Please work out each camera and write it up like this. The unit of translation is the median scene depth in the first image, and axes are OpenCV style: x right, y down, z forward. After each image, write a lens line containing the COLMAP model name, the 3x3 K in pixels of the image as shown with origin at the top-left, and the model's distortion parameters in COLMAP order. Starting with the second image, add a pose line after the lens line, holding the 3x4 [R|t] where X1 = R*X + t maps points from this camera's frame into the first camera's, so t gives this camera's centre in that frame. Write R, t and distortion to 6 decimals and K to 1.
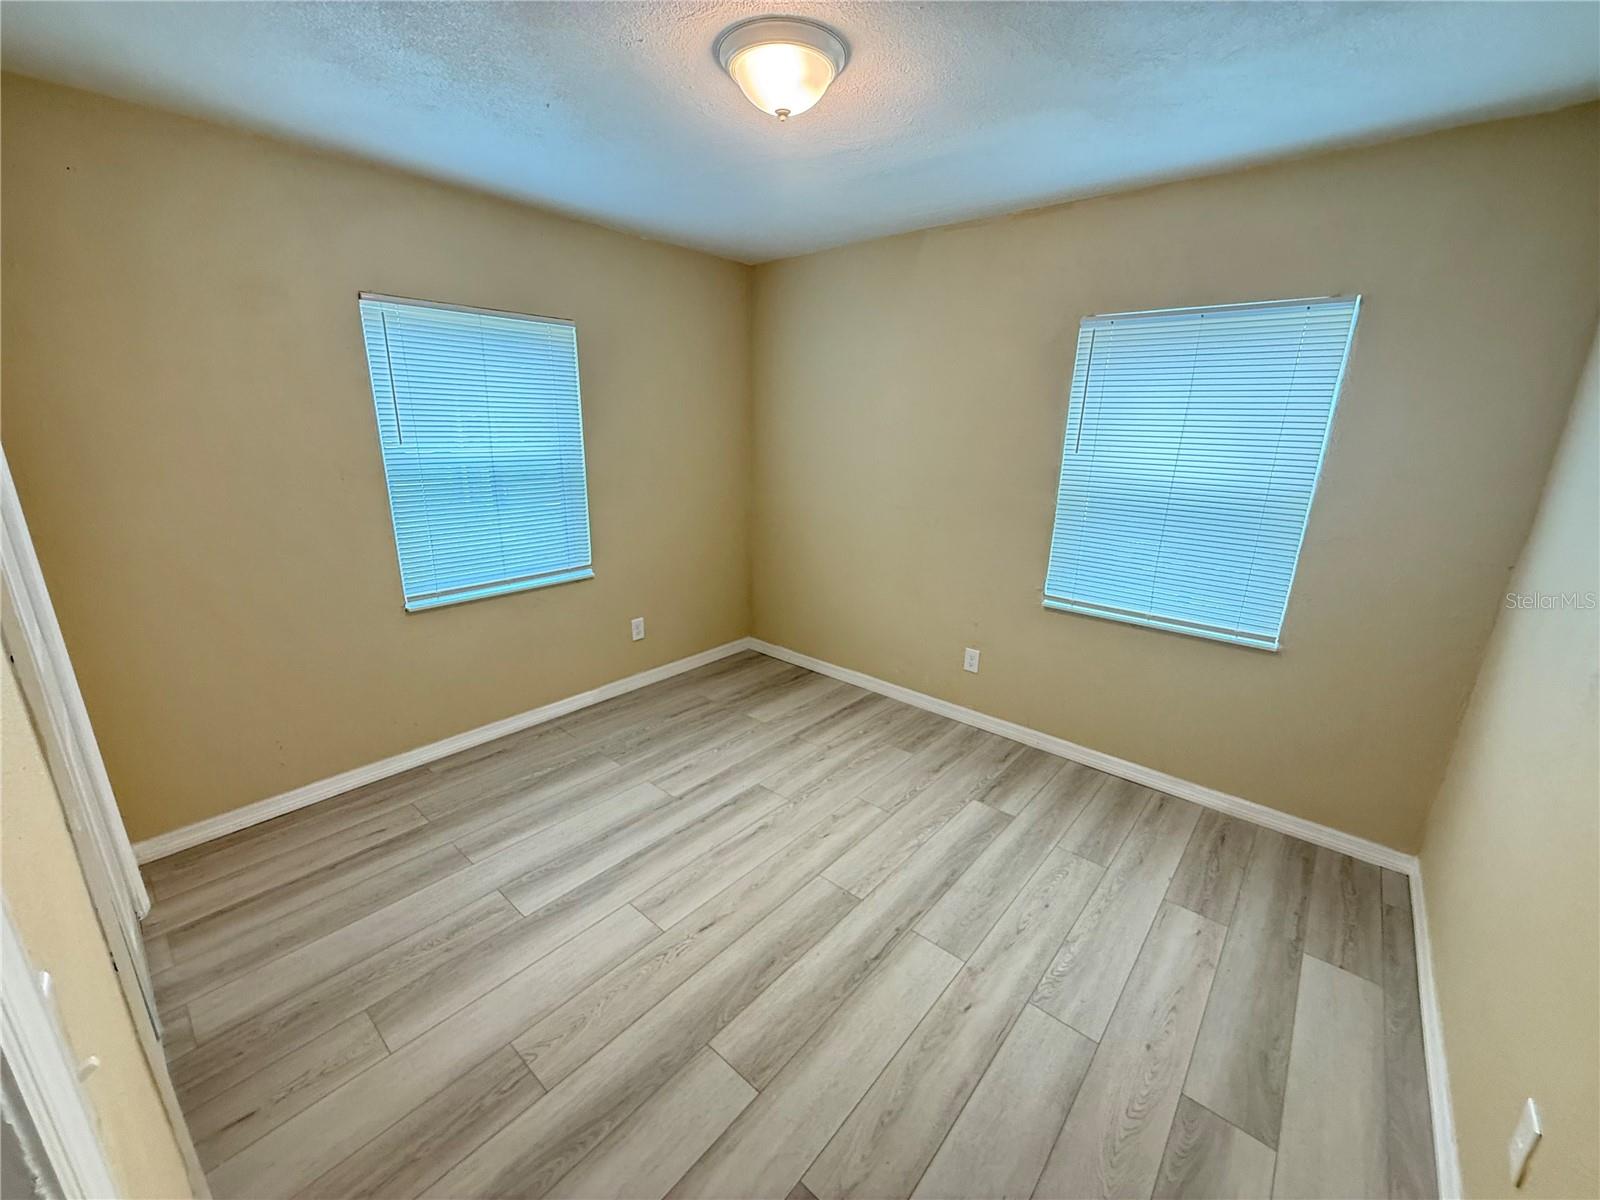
lens RADIAL K [[641.5, 0, 793.9], [0, 641.5, 595.0], [0, 0, 1]] dist [0.000404, -0.000411]
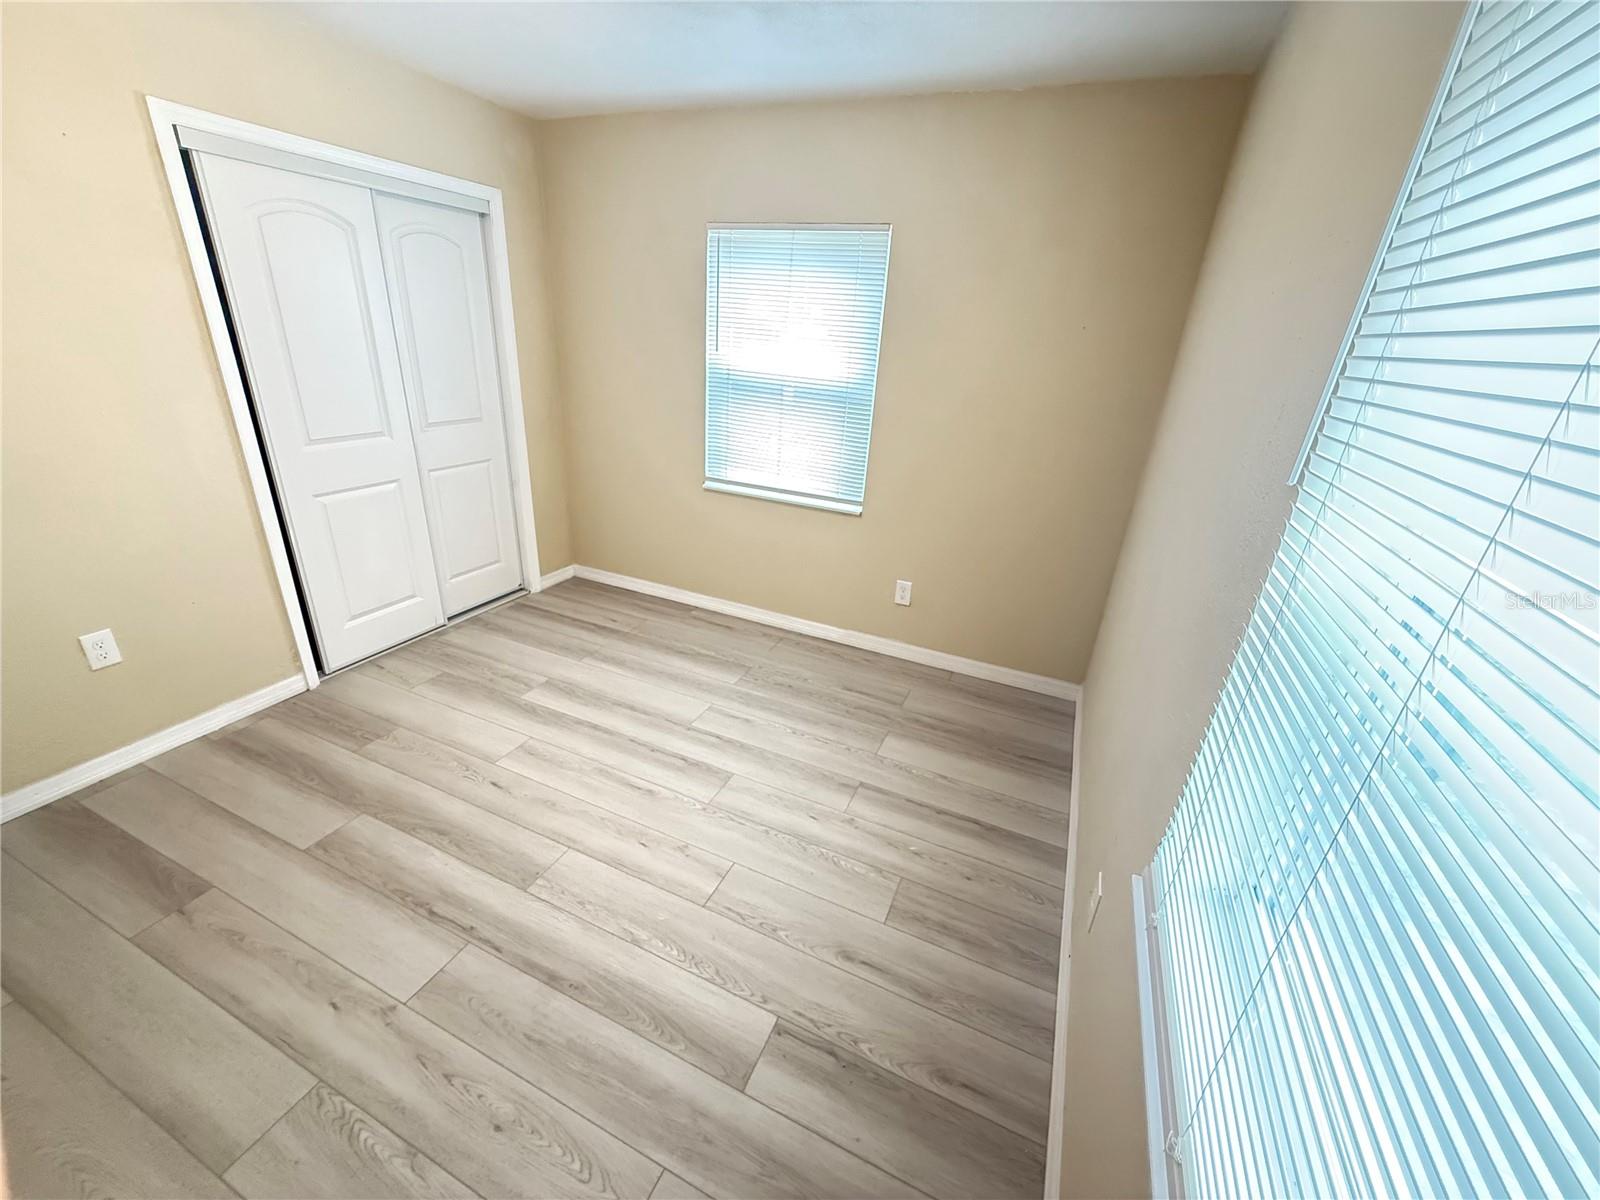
lens RADIAL K [[641.5, 0, 793.9], [0, 641.5, 595.0], [0, 0, 1]] dist [0.000404, -0.000411]
pose [[0.297119, 0.370930, -0.879847, 0.726748], [-0.310670, 0.908877, 0.278257, -0.212073], [0.902887, 0.190667, 0.385282, 0.804485]]
